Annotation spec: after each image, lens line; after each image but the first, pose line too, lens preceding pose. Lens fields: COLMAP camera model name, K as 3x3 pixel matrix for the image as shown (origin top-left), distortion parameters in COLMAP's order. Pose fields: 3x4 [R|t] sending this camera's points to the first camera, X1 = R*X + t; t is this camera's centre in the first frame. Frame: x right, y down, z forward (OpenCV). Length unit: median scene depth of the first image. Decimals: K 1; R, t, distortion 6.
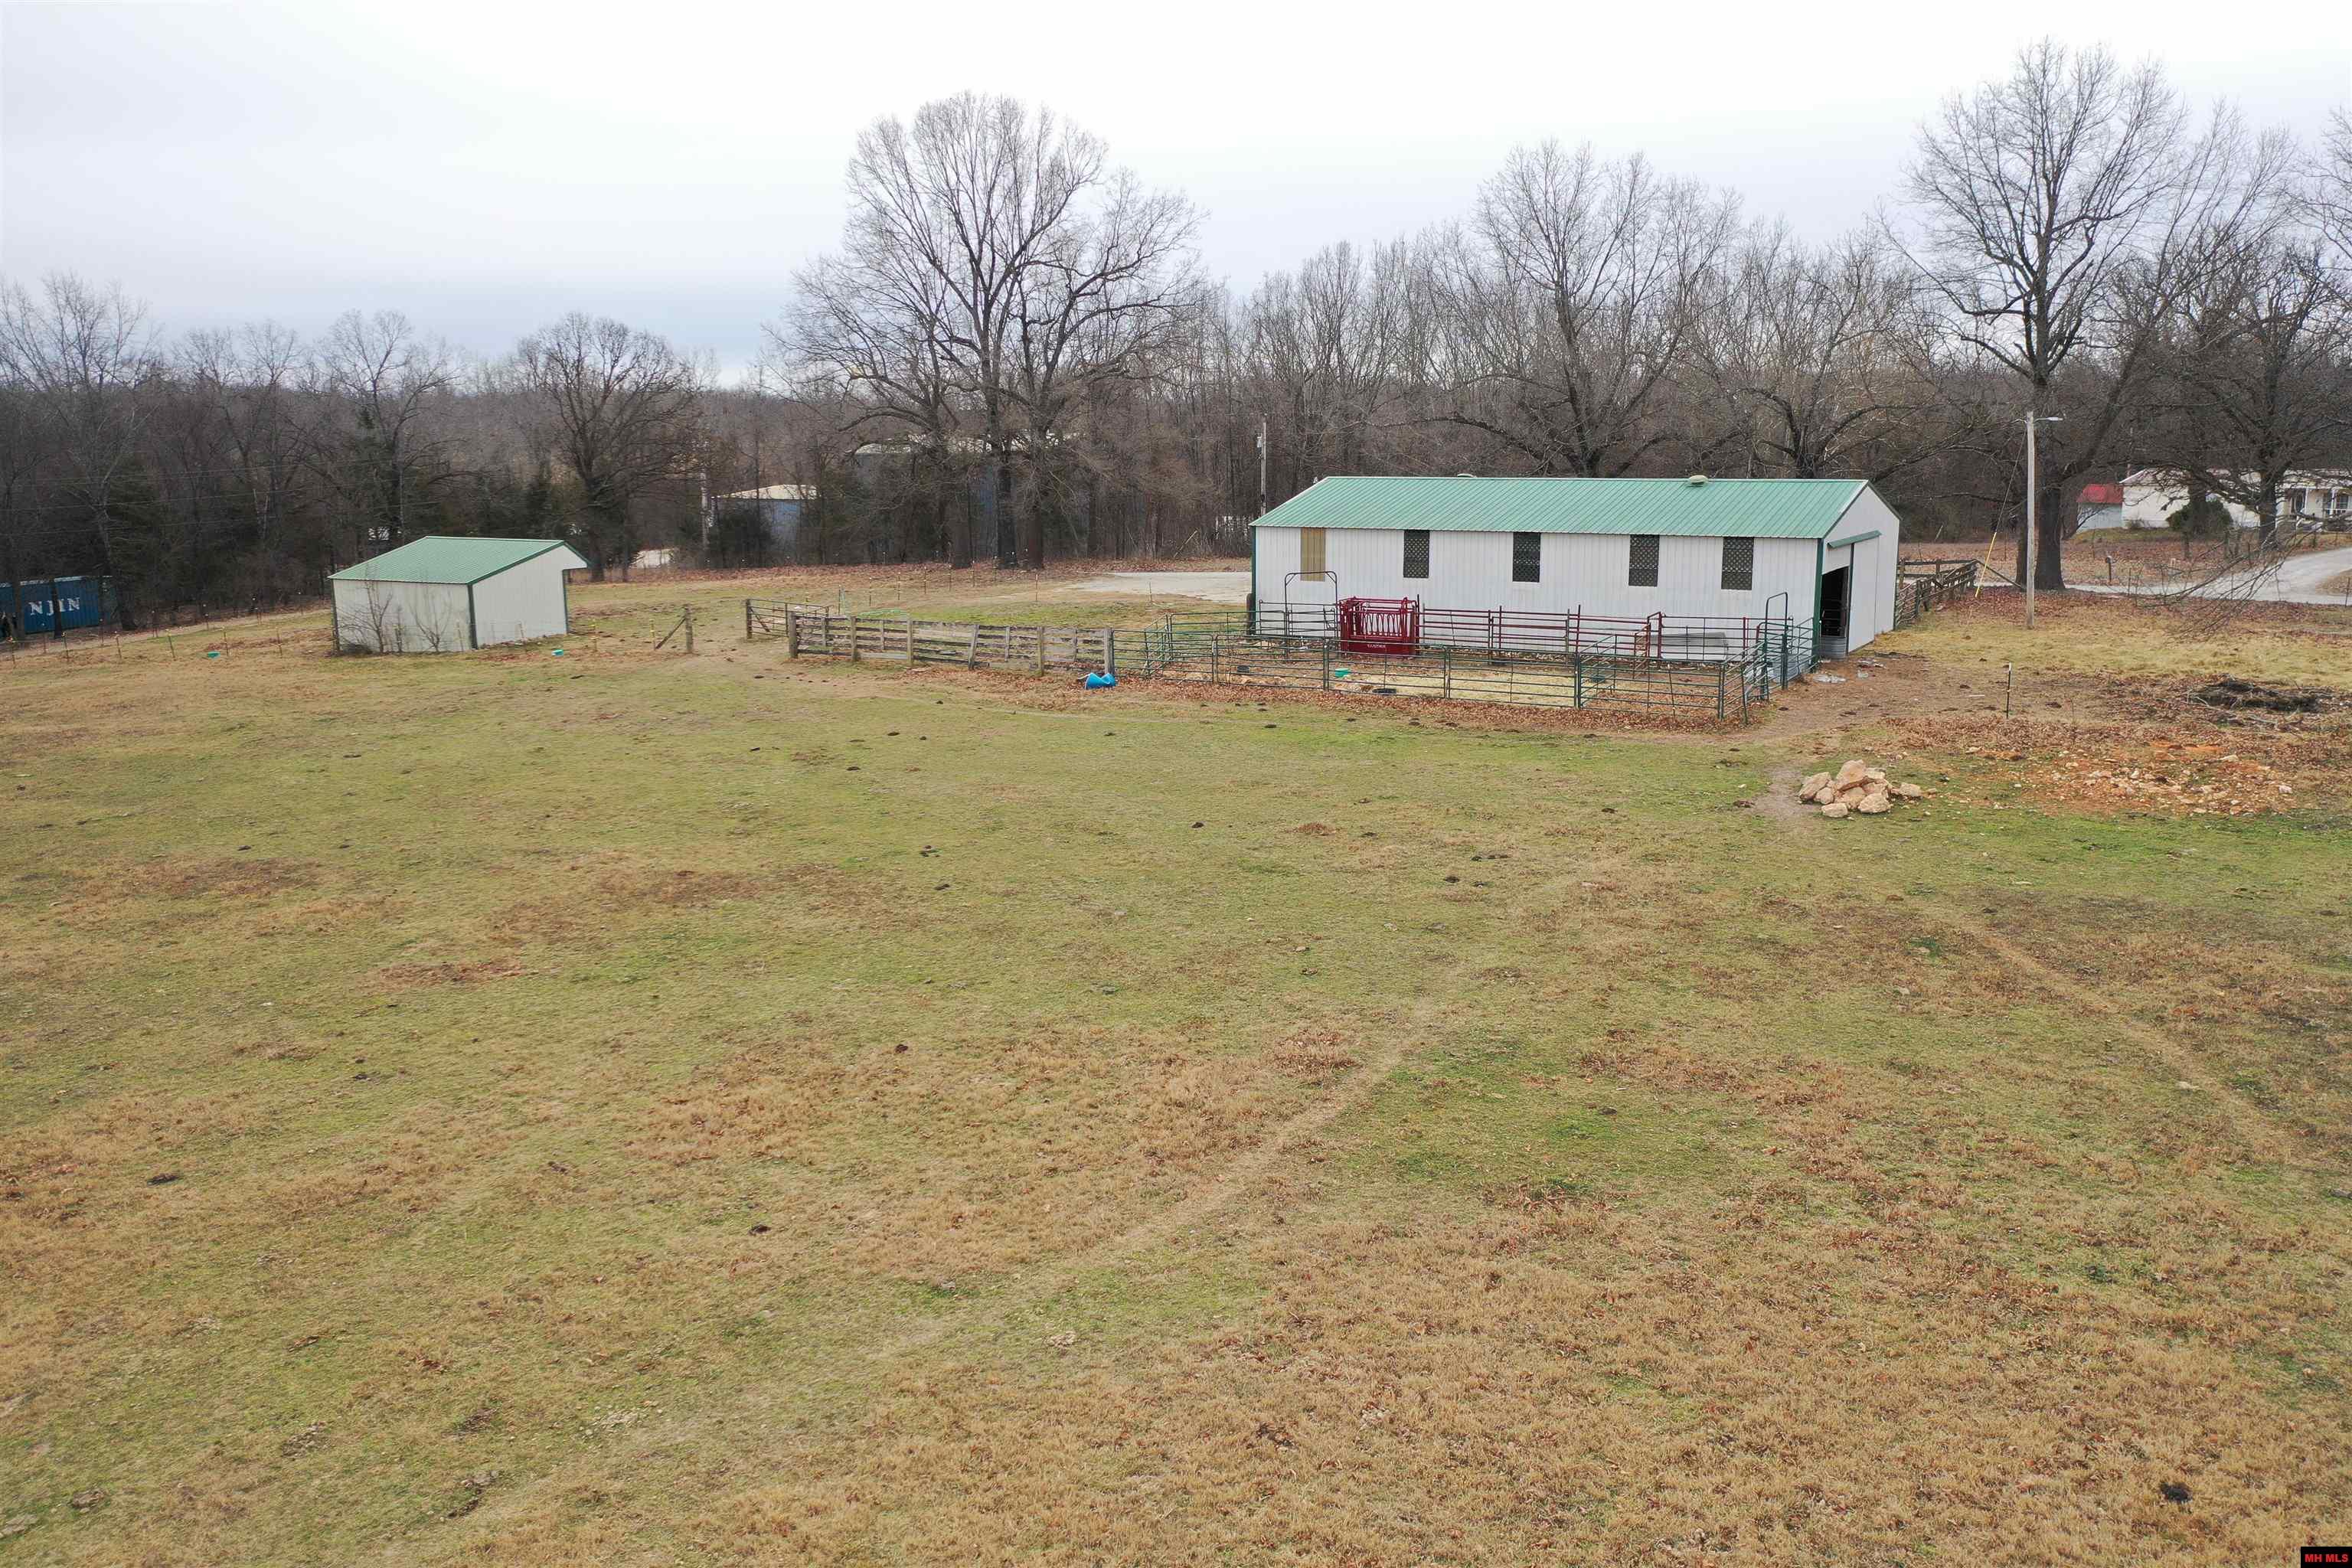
lens RADIAL K [[1867.3, 0, 1166.7], [0, 1867.3, 777.5], [0, 0, 1]] dist [0.007257, -0.001423]
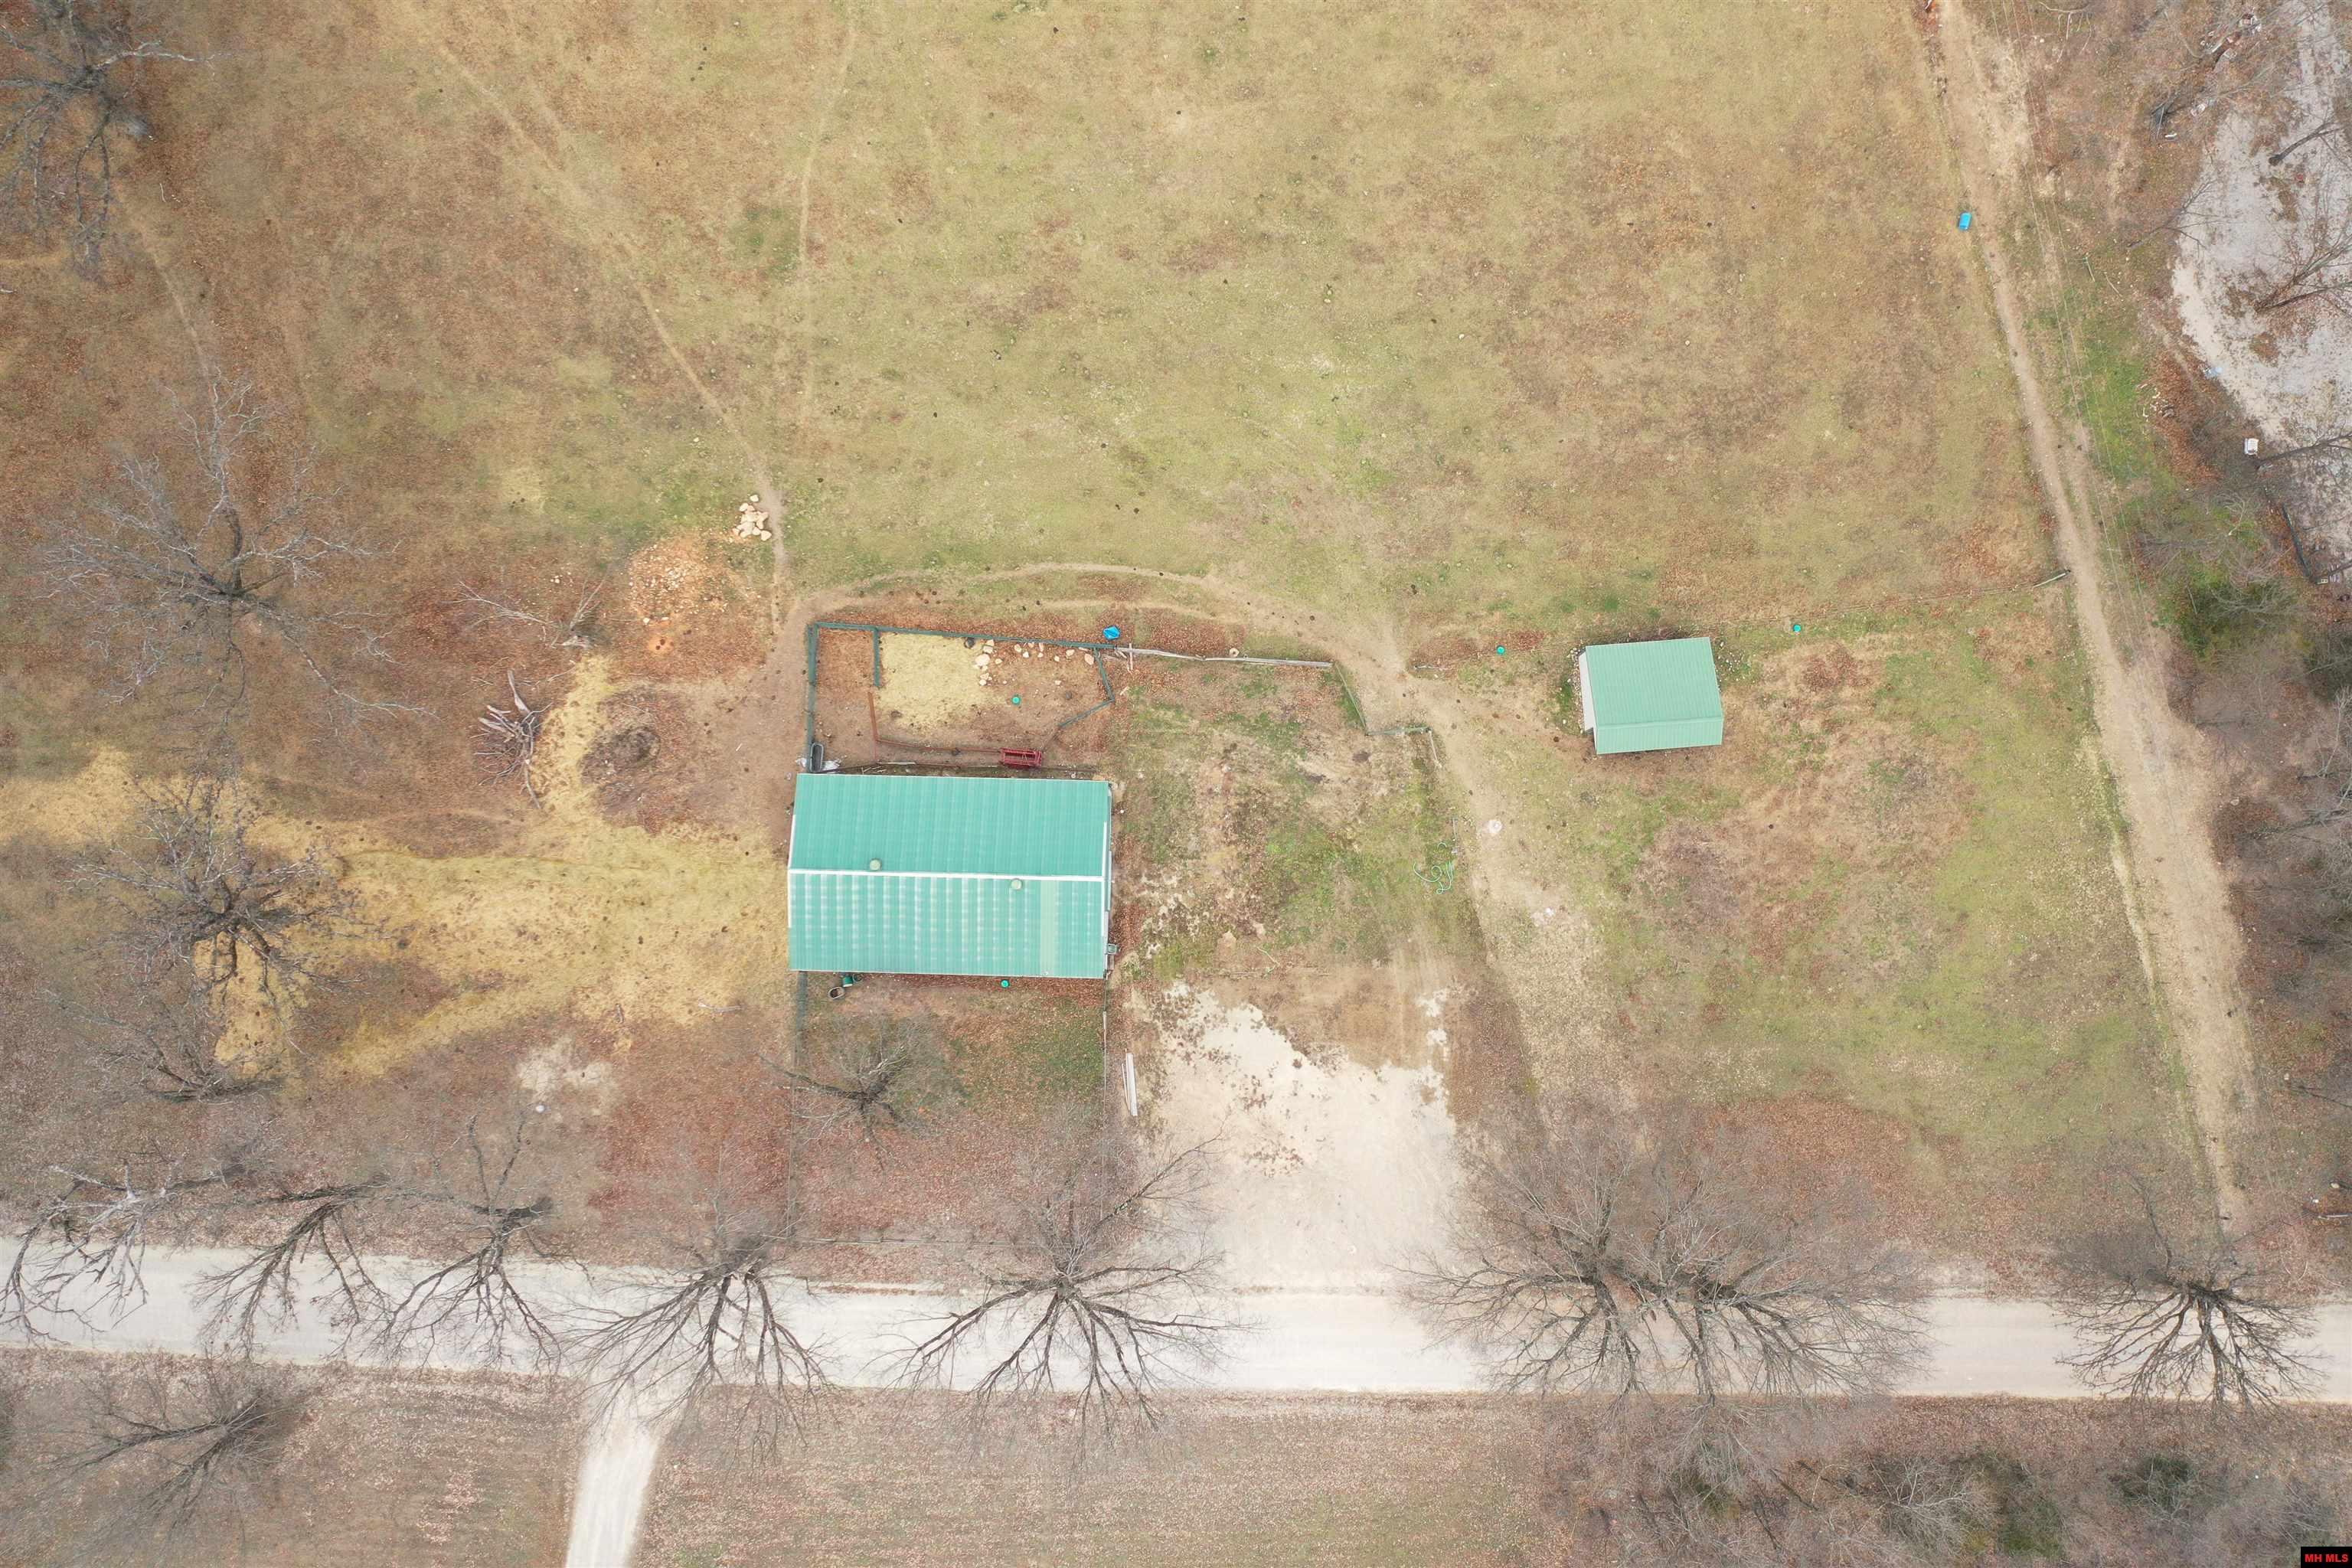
lens RADIAL K [[1867.3, 0, 1166.7], [0, 1867.3, 777.5], [0, 0, 1]] dist [0.007257, -0.001423]
pose [[-0.863223, 0.504760, -0.007933, 0.022929], [-0.056475, -0.080942, 0.995118, -4.911345], [0.501654, 0.859456, 0.098377, 2.198236]]
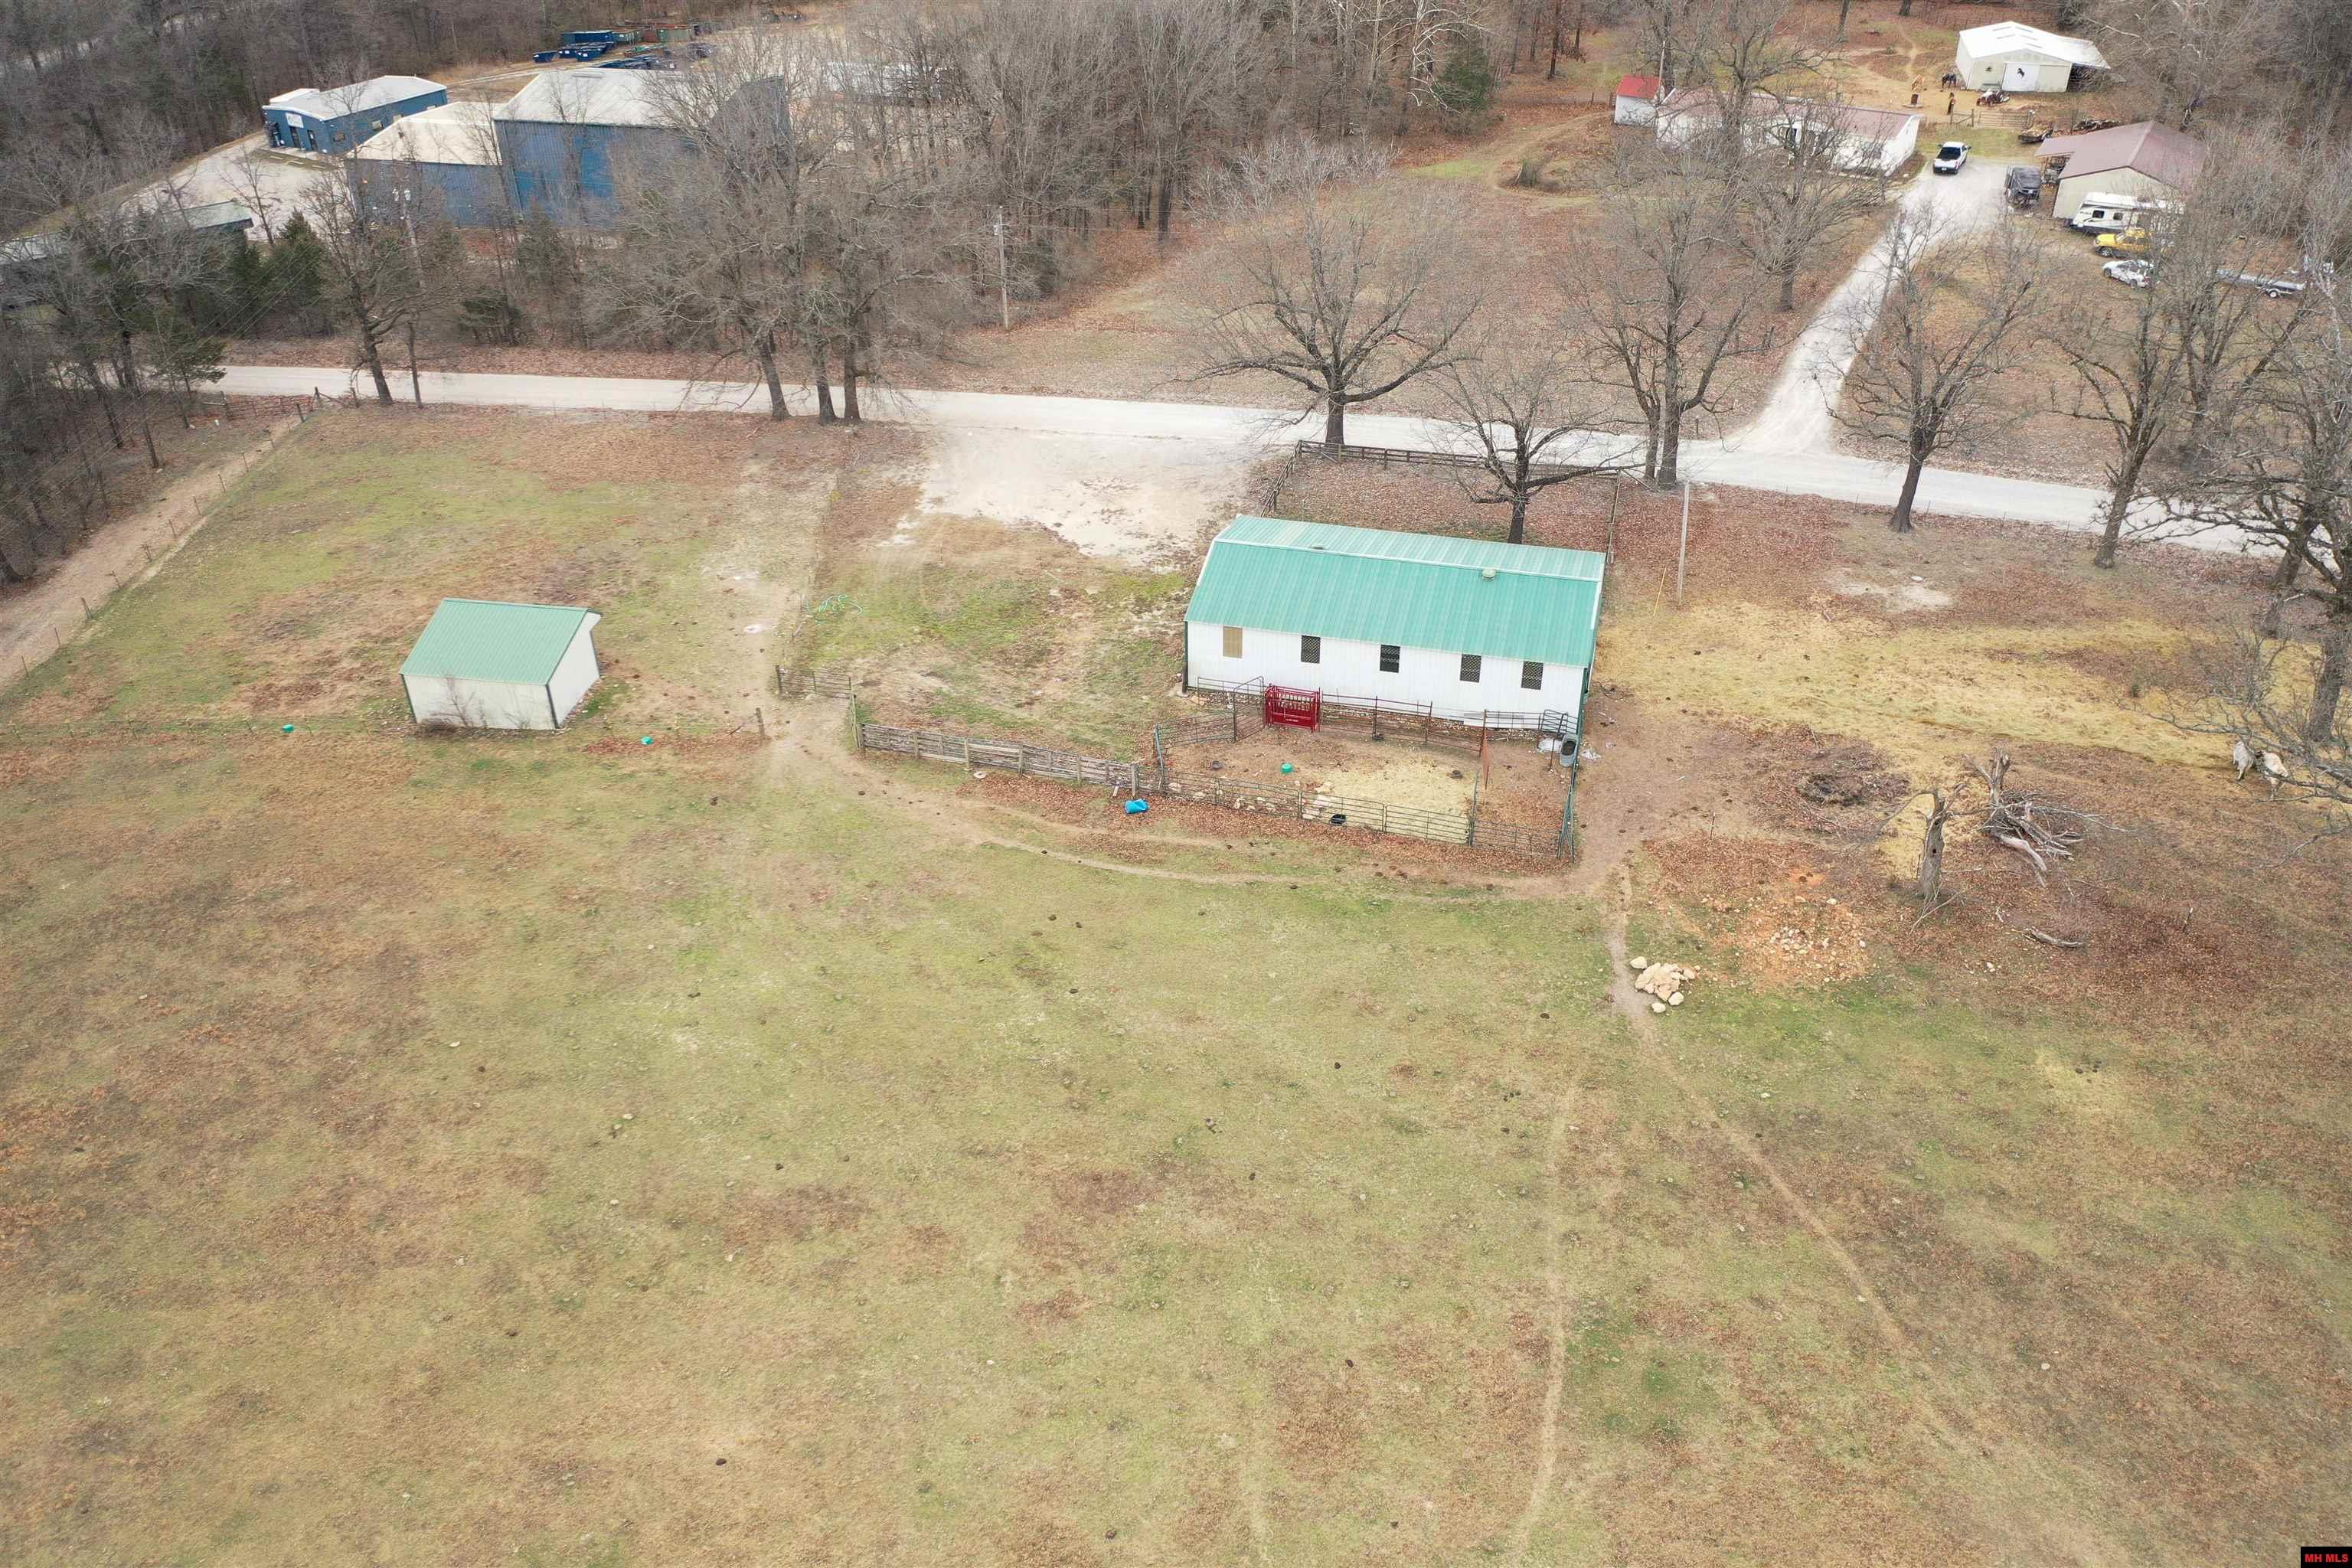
lens RADIAL K [[1867.3, 0, 1166.7], [0, 1867.3, 777.5], [0, 0, 1]] dist [0.007257, -0.001423]
pose [[0.957948, -0.160676, 0.237737, -0.821391], [0.057492, 0.919196, 0.389581, -1.473616], [-0.281123, -0.359531, 0.889780, -0.720414]]
